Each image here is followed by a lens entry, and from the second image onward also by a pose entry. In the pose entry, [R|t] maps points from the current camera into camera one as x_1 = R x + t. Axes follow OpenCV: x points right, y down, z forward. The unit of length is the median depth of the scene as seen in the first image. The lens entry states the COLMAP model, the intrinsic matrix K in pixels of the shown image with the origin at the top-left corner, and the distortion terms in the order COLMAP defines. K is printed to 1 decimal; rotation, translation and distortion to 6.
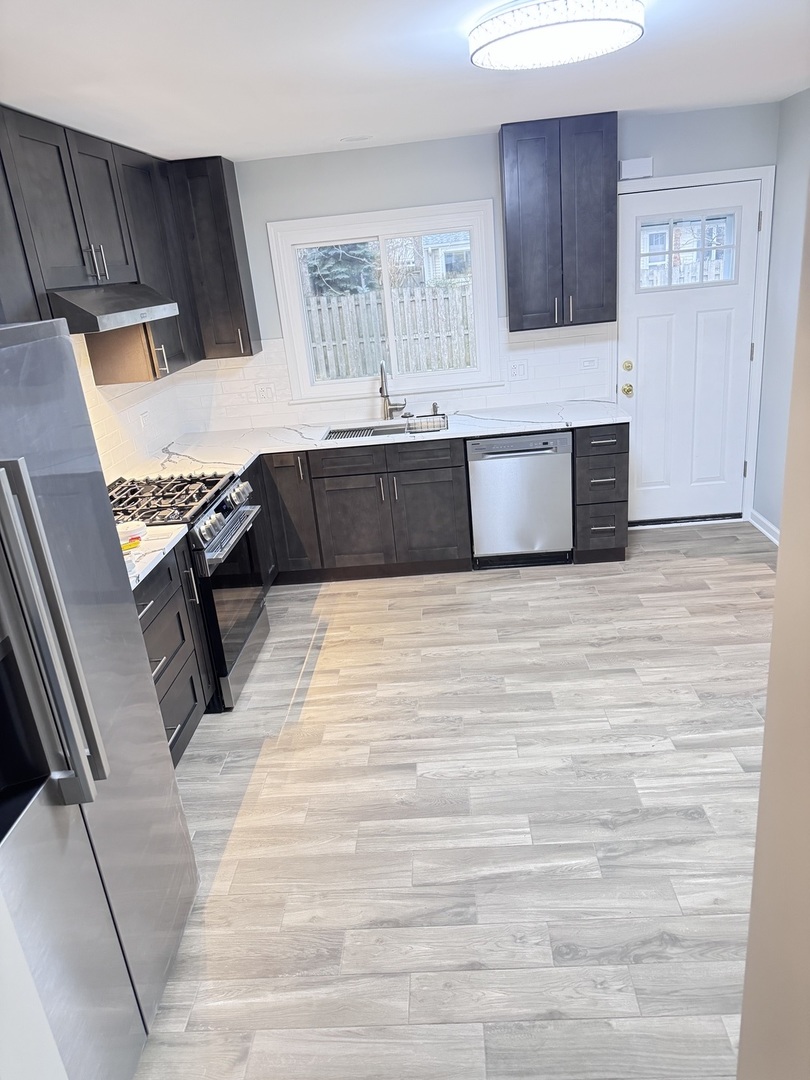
lens RADIAL K [[753.7, 0, 403.5], [0, 753.7, 549.6], [0, 0, 1]] dist [0.055632, -0.016349]
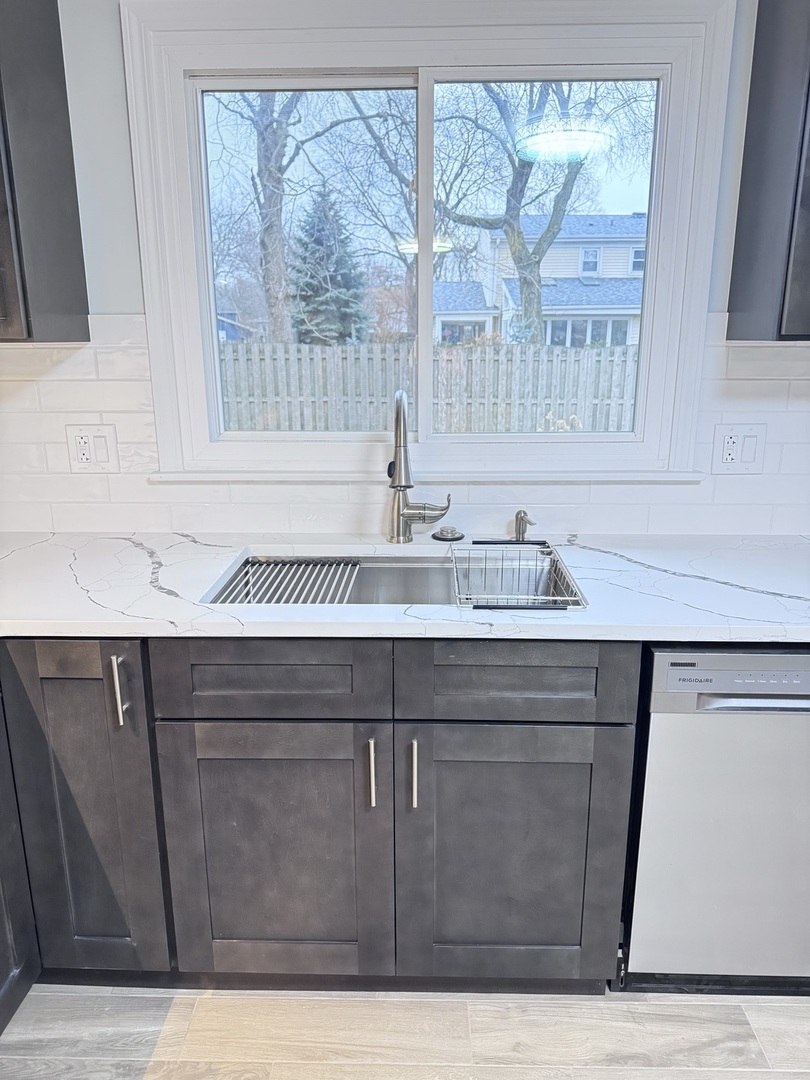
lens RADIAL K [[753.7, 0, 410.0], [0, 753.7, 534.6], [0, 0, 1]] dist [0.055632, -0.016349]
pose [[0.995461, 0.083929, 0.044868, -0.035439], [-0.078528, 0.990719, -0.110951, -0.145509], [-0.053764, 0.106924, 0.992813, 0.667765]]
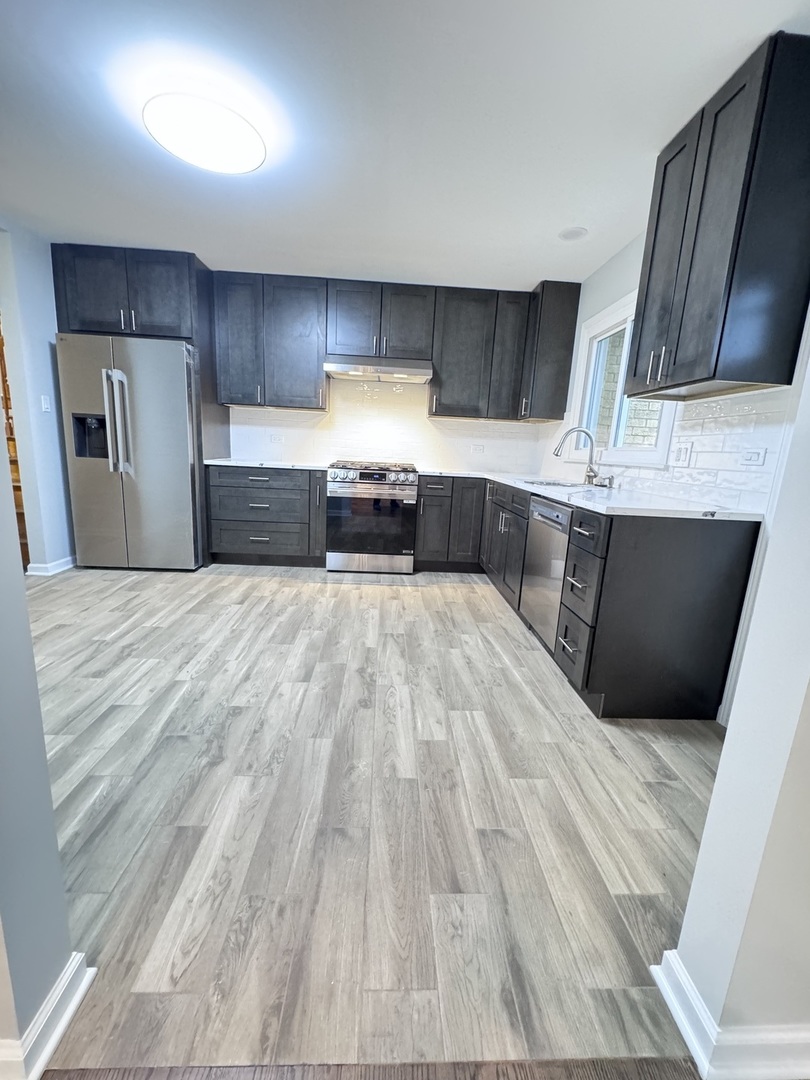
lens RADIAL K [[429.2, 0, 404.7], [0, 429.2, 536.7], [0, 0, 1]] dist [0.001136, 0.000591]
pose [[0.090014, 0.296737, -0.950707, 0.634591], [-0.407964, 0.881807, 0.236605, -0.163835], [0.908550, 0.366557, 0.200433, 0.726350]]
